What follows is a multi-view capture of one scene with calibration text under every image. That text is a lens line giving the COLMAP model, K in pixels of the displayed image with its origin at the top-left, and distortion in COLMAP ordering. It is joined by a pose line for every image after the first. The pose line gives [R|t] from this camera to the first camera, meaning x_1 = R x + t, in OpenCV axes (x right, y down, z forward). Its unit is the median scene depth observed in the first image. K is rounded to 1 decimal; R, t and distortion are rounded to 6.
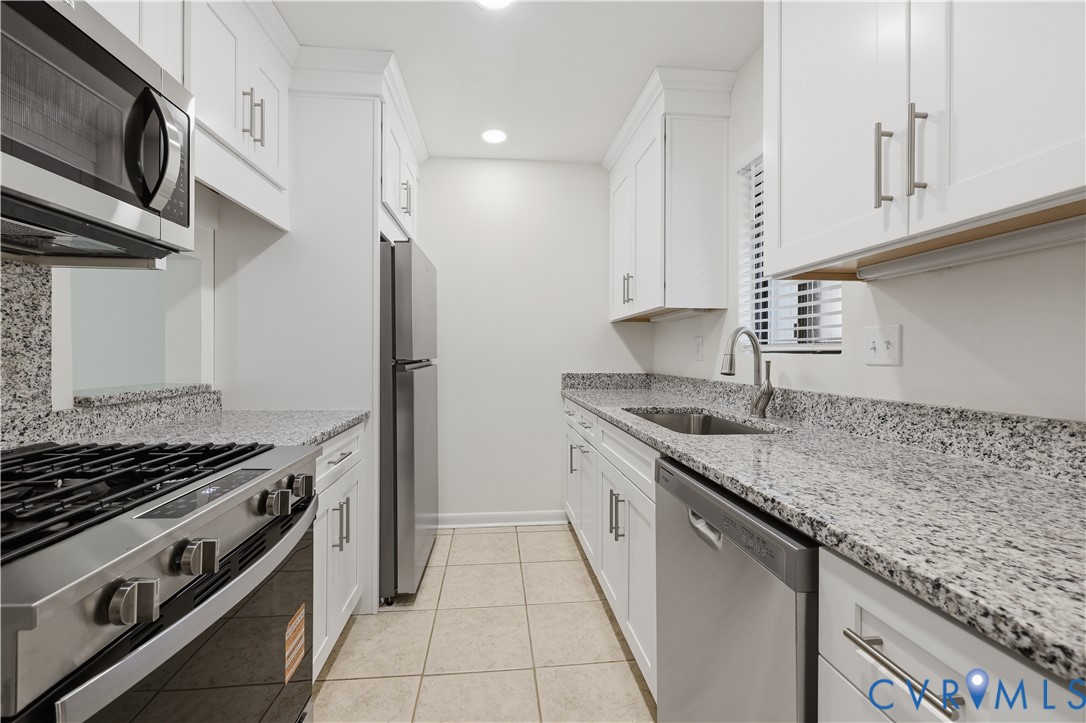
lens RADIAL K [[441.2, 0, 541.5], [0, 441.2, 355.7], [0, 0, 1]] dist [-0.001965, 0.001207]
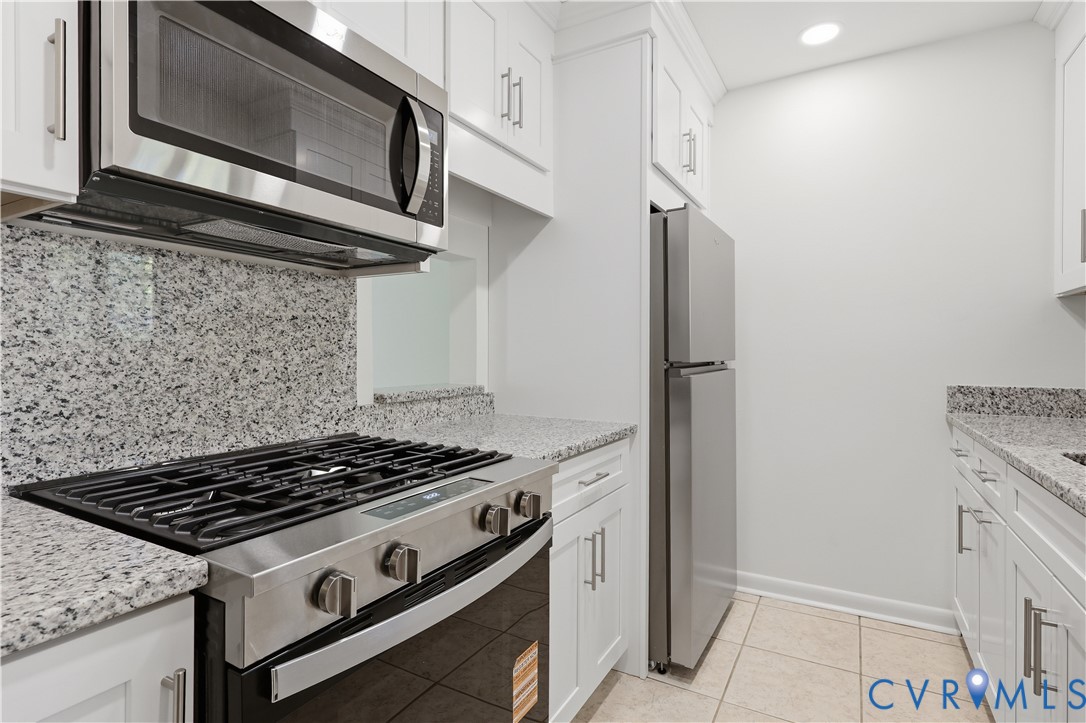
lens RADIAL K [[558.6, 0, 538.4], [0, 558.6, 358.2], [0, 0, 1]] dist [0.005705, -0.003323]
pose [[0.809558, 0.001301, -0.587039, 0.090835], [-0.000390, 0.999999, 0.001677, 0.001586], [0.587040, -0.001128, 0.809557, 0.088563]]
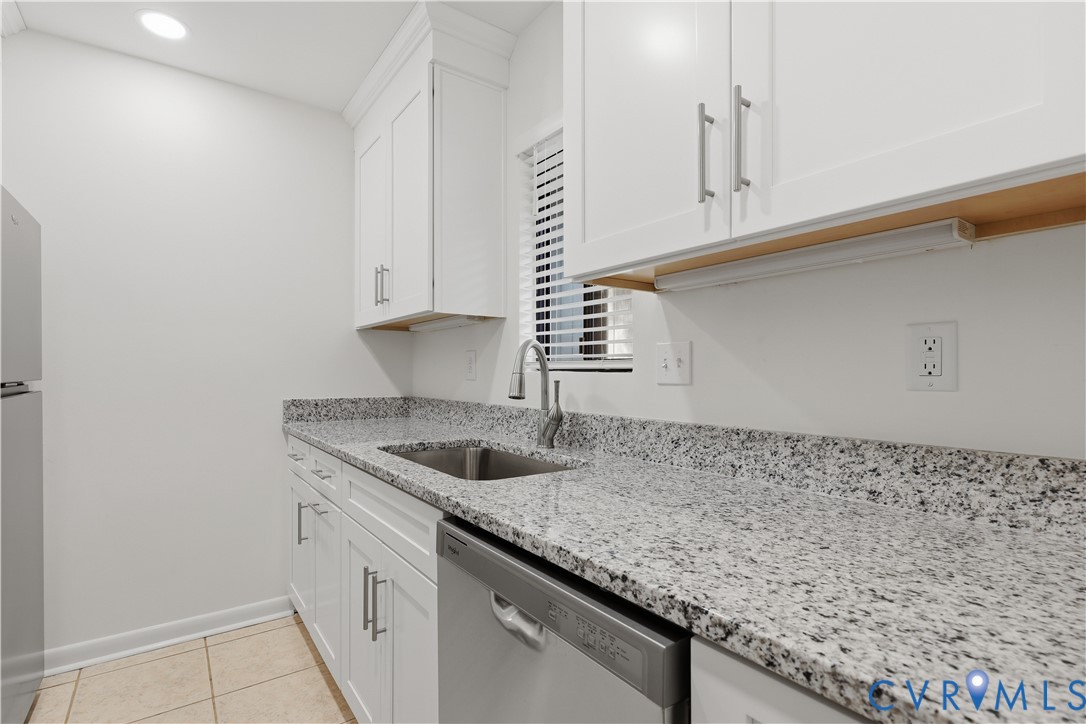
lens RADIAL K [[518.5, 0, 538.5], [0, 518.5, 370.8], [0, 0, 1]] dist [0.001396, 0.000521]
pose [[0.872655, -0.000306, 0.488338, -0.004943], [0.002757, 0.999987, -0.004301, -0.003447], [-0.488330, 0.005100, 0.872644, 0.183482]]
